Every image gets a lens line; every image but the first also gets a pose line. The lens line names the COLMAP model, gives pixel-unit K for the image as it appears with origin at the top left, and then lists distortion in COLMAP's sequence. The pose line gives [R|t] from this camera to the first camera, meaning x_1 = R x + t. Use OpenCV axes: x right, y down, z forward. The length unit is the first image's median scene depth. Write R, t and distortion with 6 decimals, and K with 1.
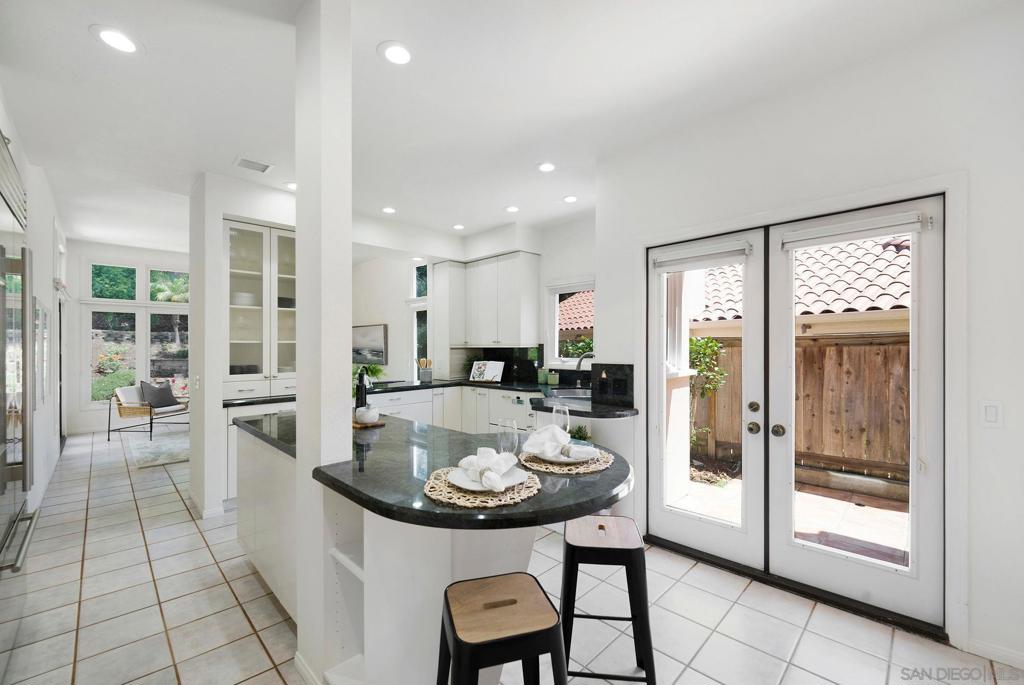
lens RADIAL K [[419.1, 0, 512.0], [0, 419.1, 342.5], [0, 0, 1]] dist [-0.010664, -0.000210]
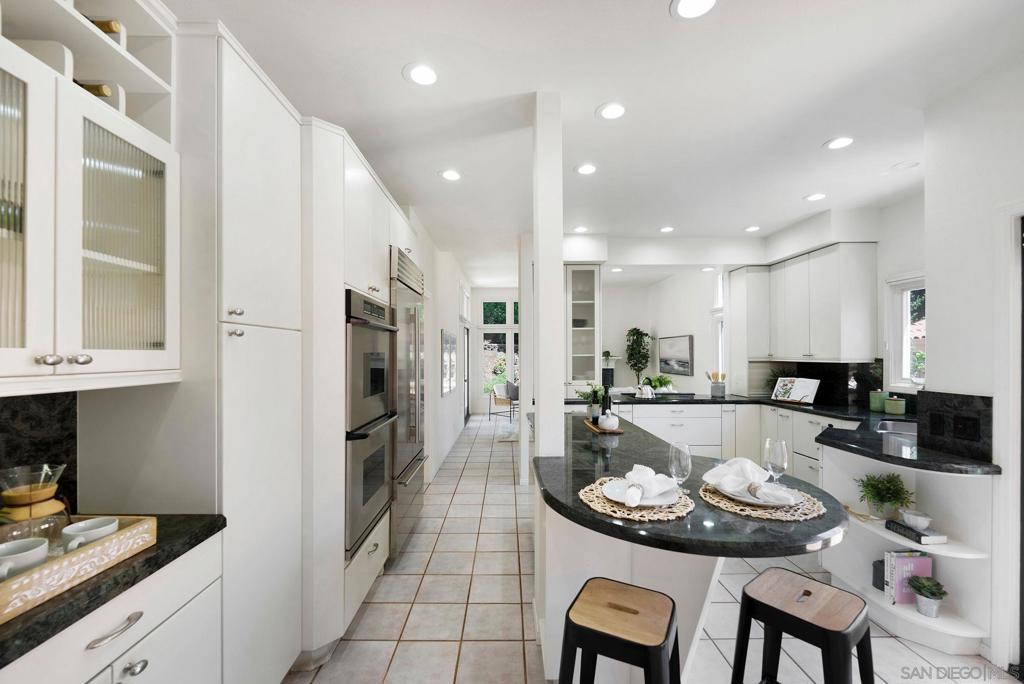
lens RADIAL K [[403.7, 0, 512.0], [0, 403.7, 342.0], [0, 0, 1]] dist [0.018452, -0.000134]
pose [[0.727351, -0.016969, -0.686055, 0.100911], [0.001506, 0.999731, -0.023130, -0.011077], [0.686264, 0.015791, 0.727181, 0.000397]]
